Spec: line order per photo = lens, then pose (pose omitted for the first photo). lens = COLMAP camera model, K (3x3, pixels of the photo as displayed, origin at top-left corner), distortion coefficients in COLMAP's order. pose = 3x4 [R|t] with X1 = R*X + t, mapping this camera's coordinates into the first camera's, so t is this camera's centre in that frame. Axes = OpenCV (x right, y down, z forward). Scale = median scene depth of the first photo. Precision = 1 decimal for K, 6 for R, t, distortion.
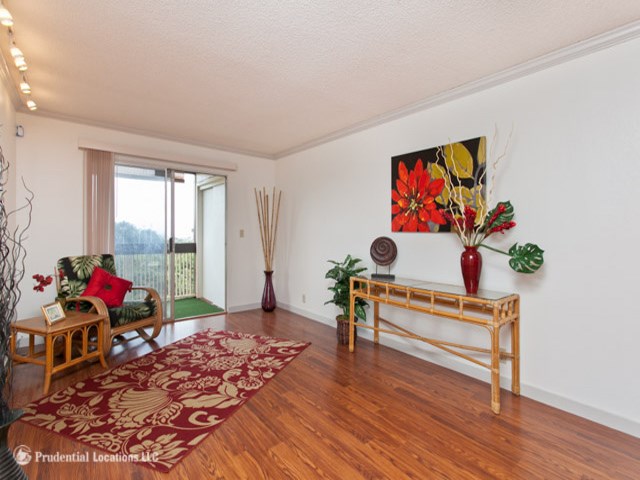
lens RADIAL K [[304.9, 0, 319.3], [0, 304.9, 236.9], [0, 0, 1]] dist [0.013220, 0.001534]
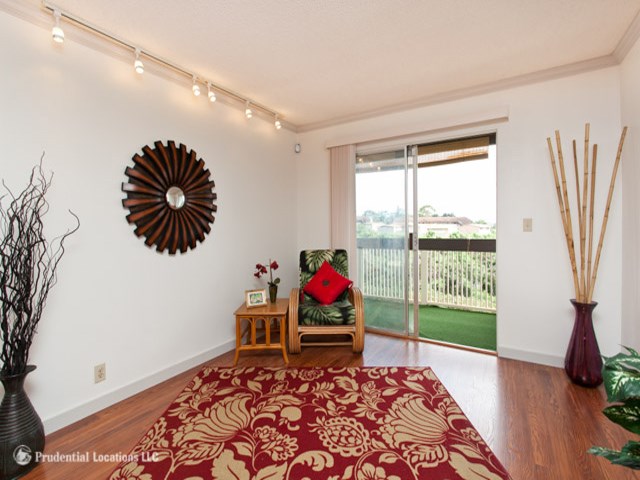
lens RADIAL K [[304.9, 0, 318.0], [0, 304.9, 228.0], [0, 0, 1]] dist [0.013220, 0.001534]
pose [[0.306860, -0.013100, -0.951664, 0.256449], [0.011869, 0.999880, -0.009937, -0.004504], [0.951681, -0.008246, 0.306979, 0.702228]]
